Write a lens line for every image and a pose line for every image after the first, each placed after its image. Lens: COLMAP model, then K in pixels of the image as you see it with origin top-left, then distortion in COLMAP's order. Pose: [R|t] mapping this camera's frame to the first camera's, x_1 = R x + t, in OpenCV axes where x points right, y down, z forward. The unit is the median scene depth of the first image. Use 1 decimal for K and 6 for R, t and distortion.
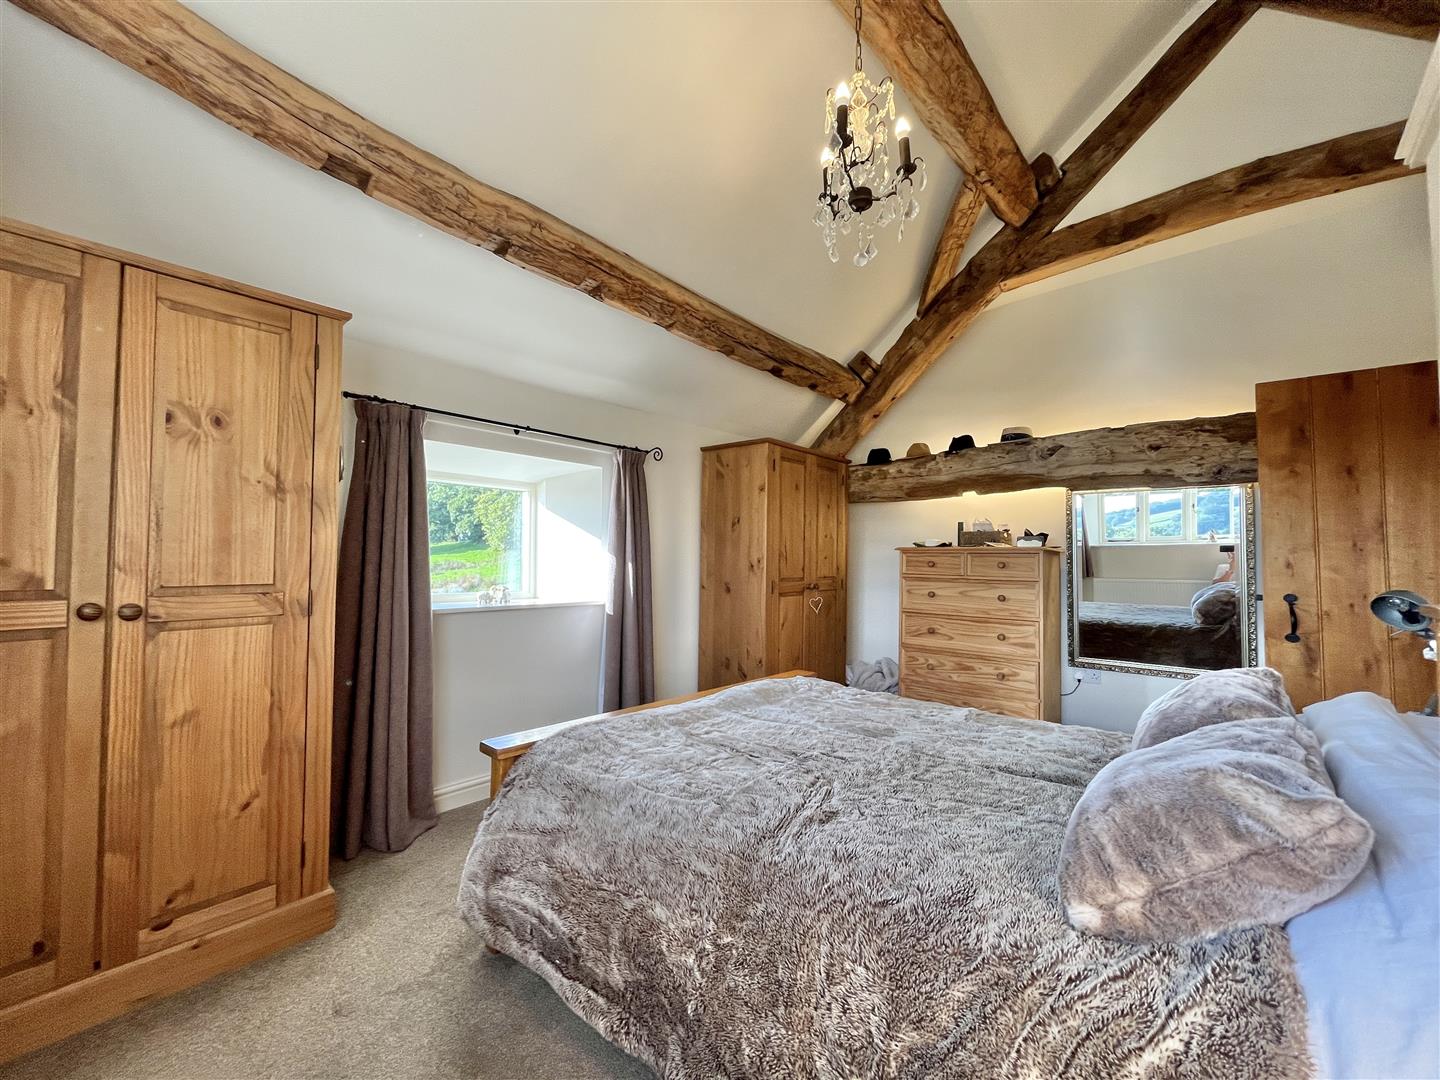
lens RADIAL K [[580.3, 0, 720.0], [0, 580.3, 540.0], [0, 0, 1]] dist [-0.003058, -0.000378]
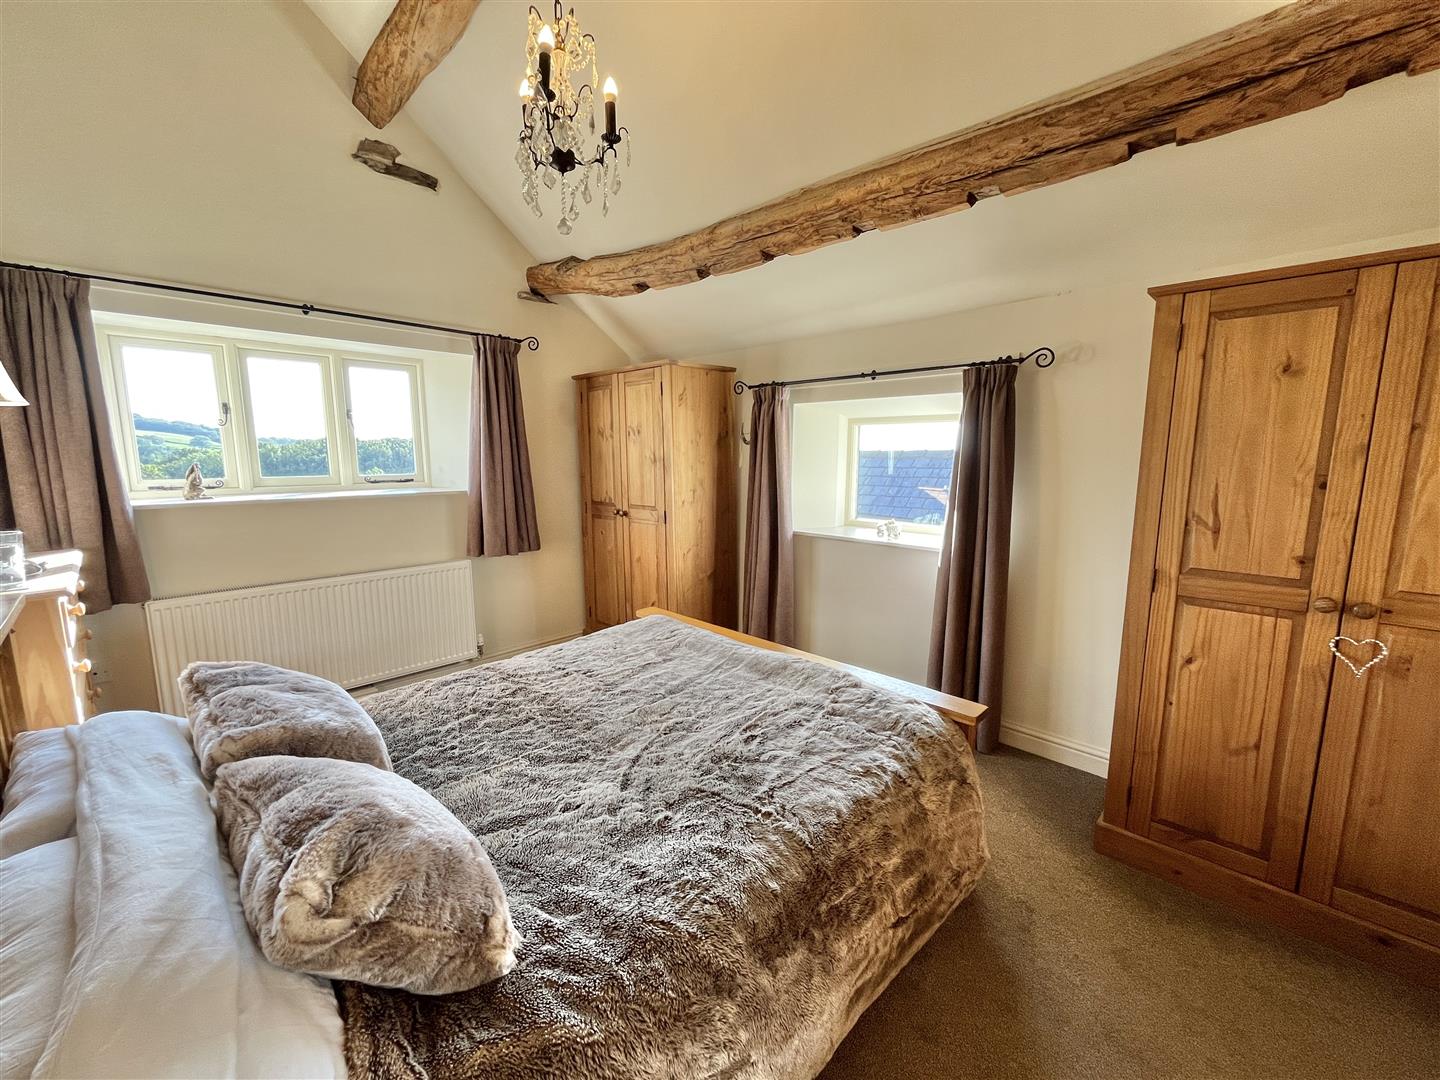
lens RADIAL K [[580.3, 0, 720.0], [0, 580.3, 540.0], [0, 0, 1]] dist [-0.003058, -0.000378]
pose [[-0.047292, 0.141964, -0.988741, 0.722410], [0.035829, 0.989453, 0.140353, -0.049438], [0.998238, -0.028788, -0.051880, 0.736264]]
